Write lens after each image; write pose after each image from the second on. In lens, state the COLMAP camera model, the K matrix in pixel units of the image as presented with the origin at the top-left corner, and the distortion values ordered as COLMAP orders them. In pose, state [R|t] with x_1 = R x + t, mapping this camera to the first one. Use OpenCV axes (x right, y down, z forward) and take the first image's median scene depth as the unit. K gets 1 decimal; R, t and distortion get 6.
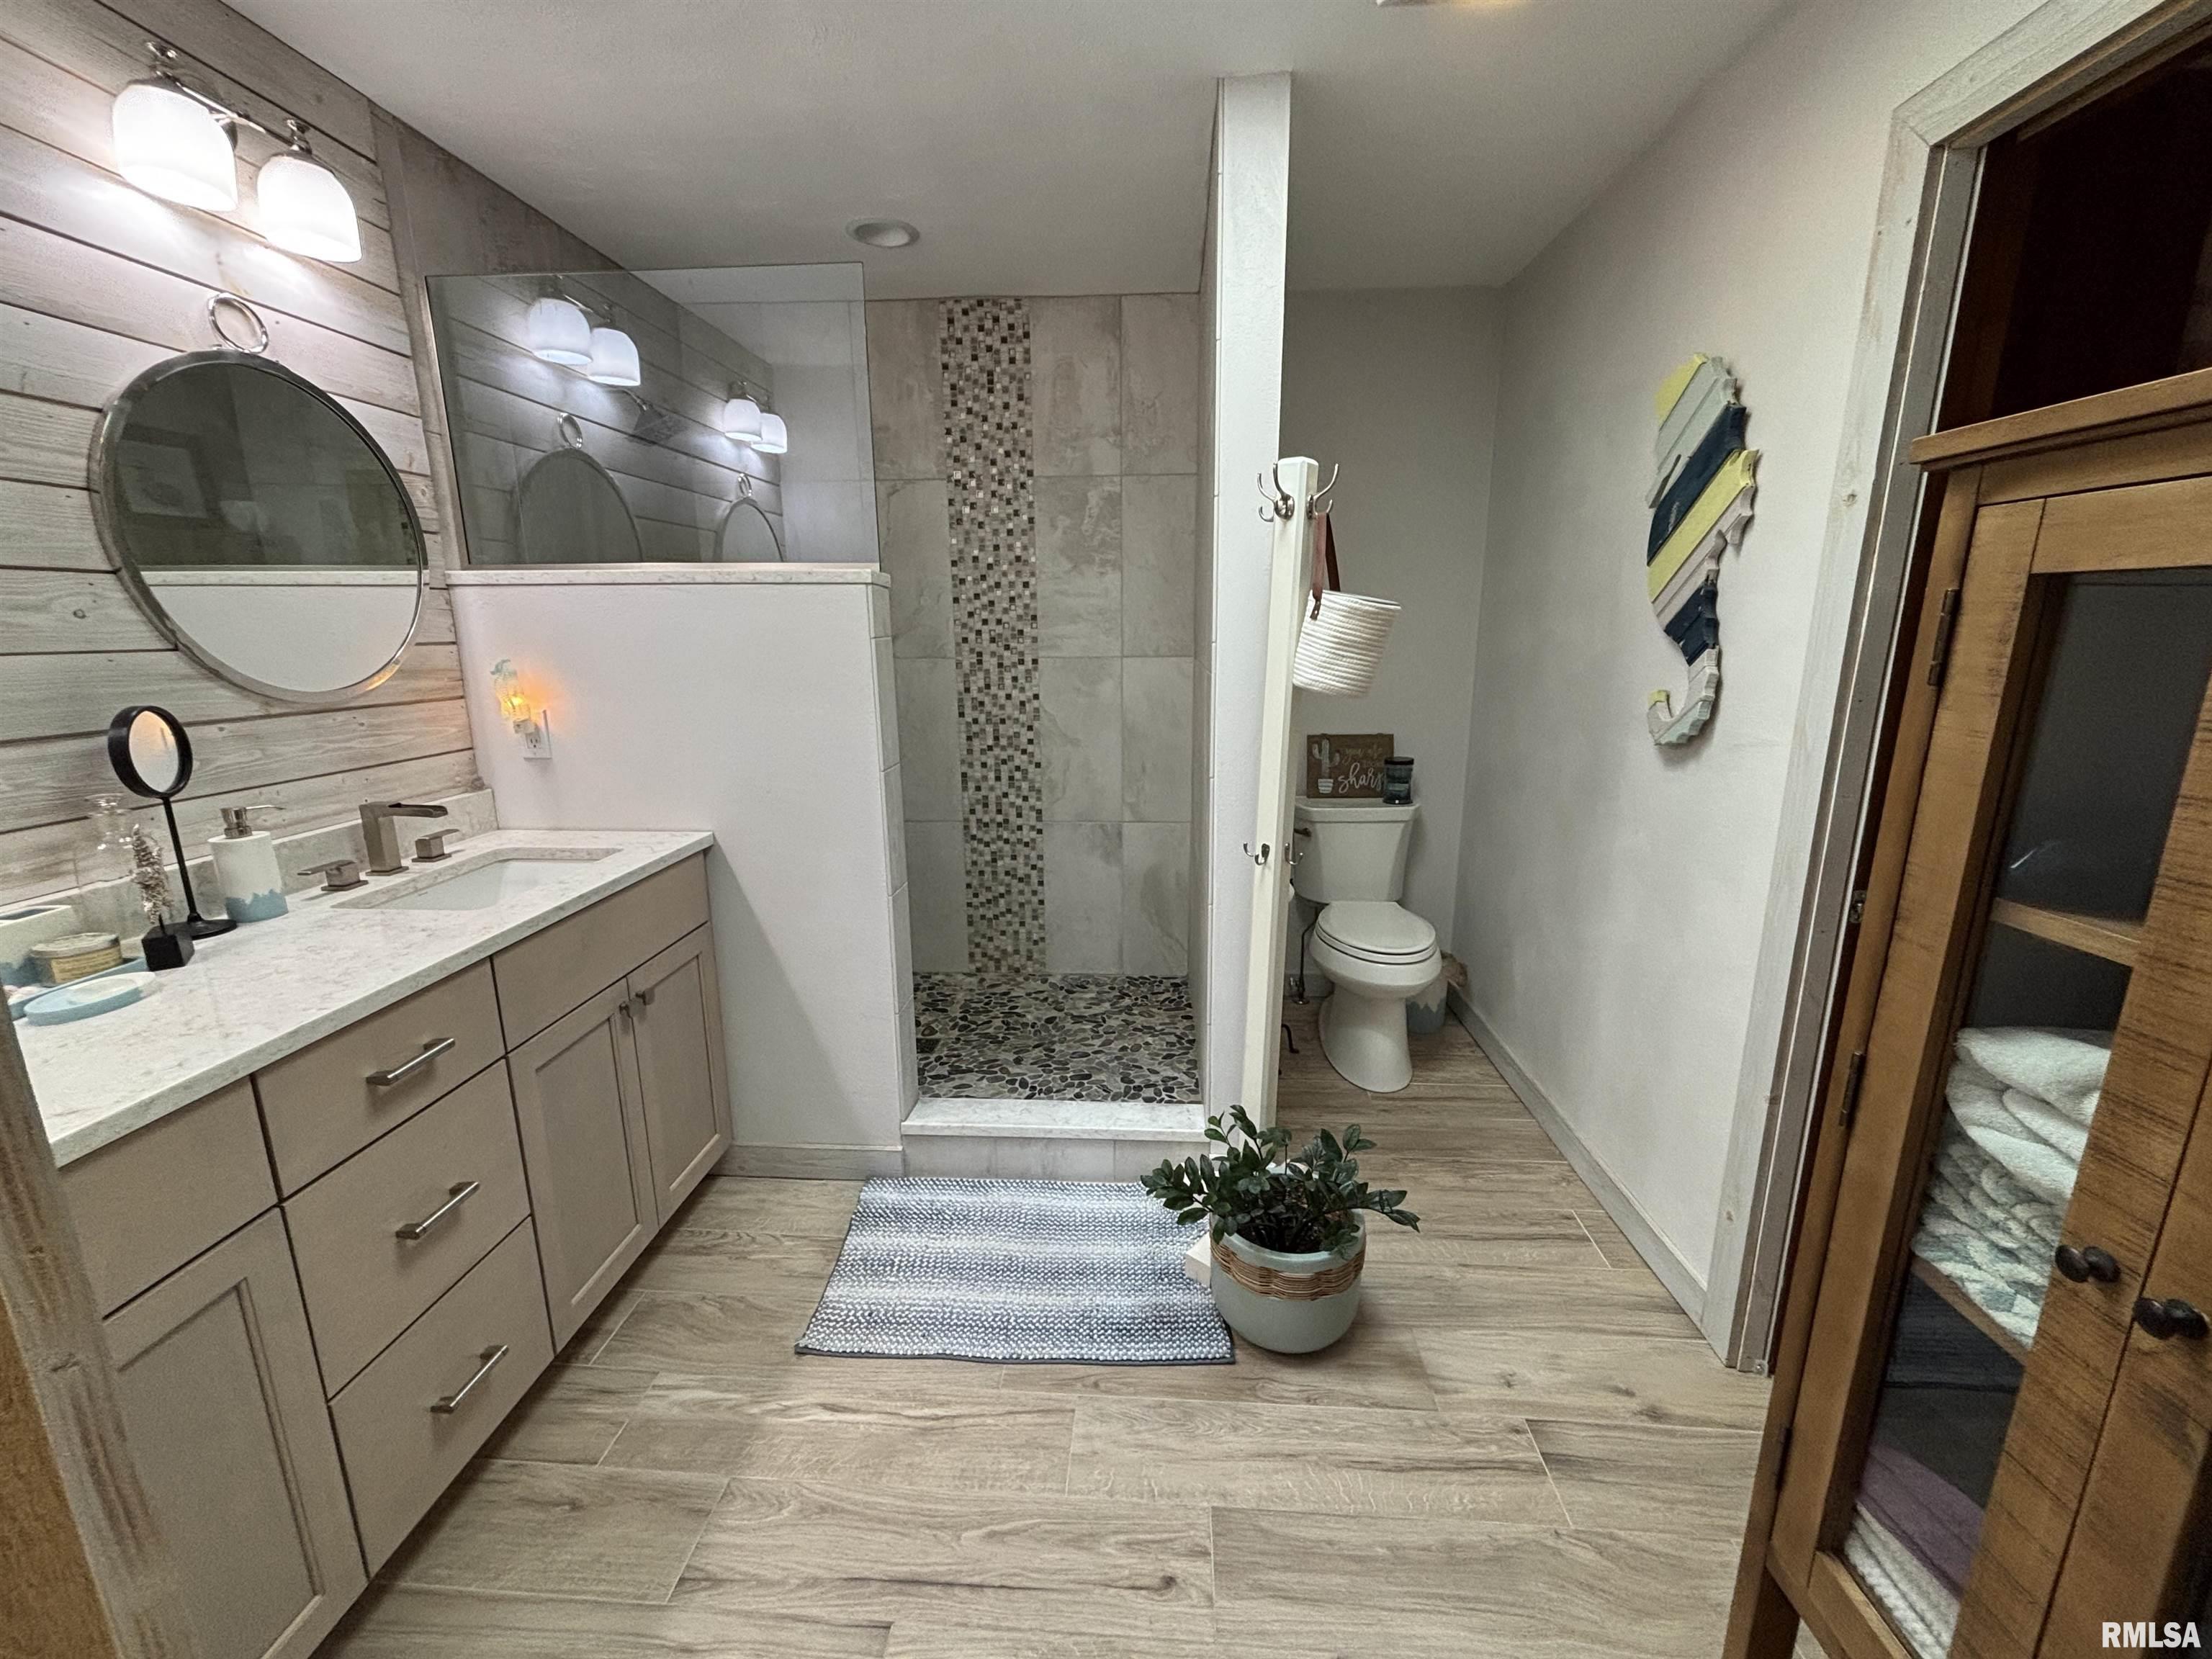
lens RADIAL K [[905.2, 0, 1102.7], [0, 905.2, 834.6], [0, 0, 1]] dist [0.001700, 0.001607]
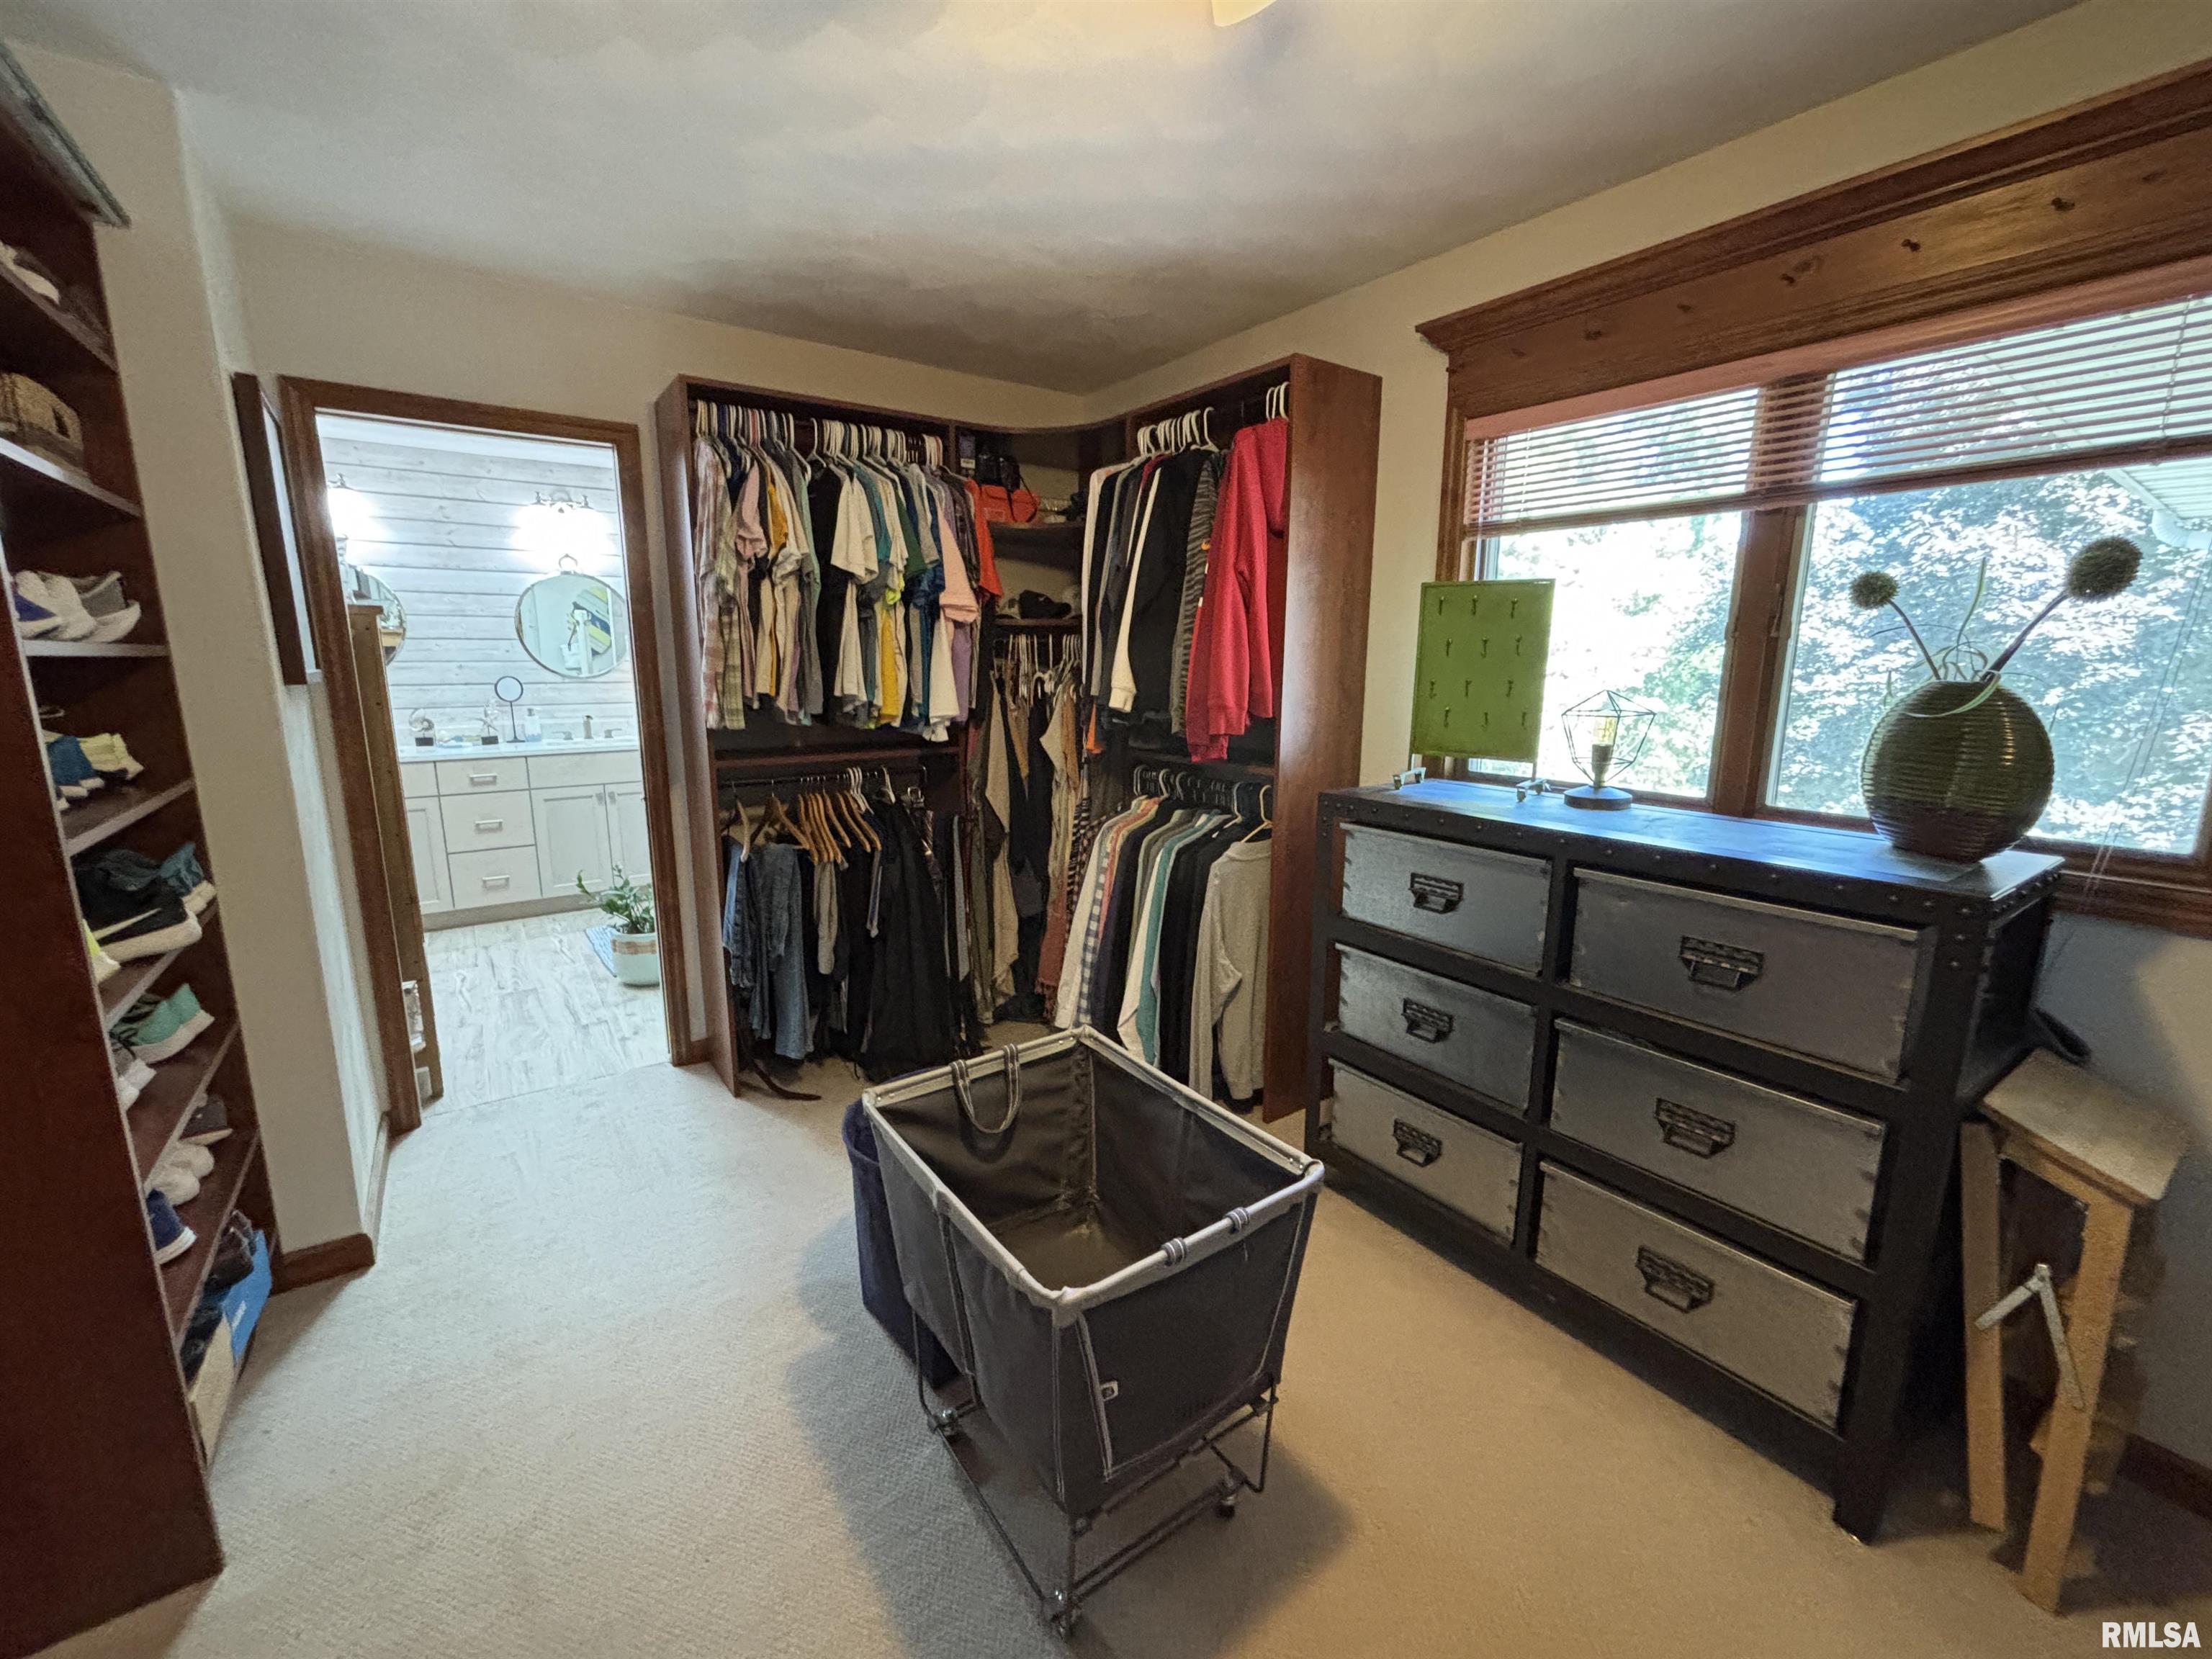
lens RADIAL K [[905.2, 0, 1105.1], [0, 905.2, 831.0], [0, 0, 1]] dist [0.001700, 0.001607]
pose [[0.630262, 0.154447, -0.760865, 3.031672], [-0.172158, 0.983418, 0.057016, -0.140757], [0.757054, 0.095054, 0.646401, 0.489616]]
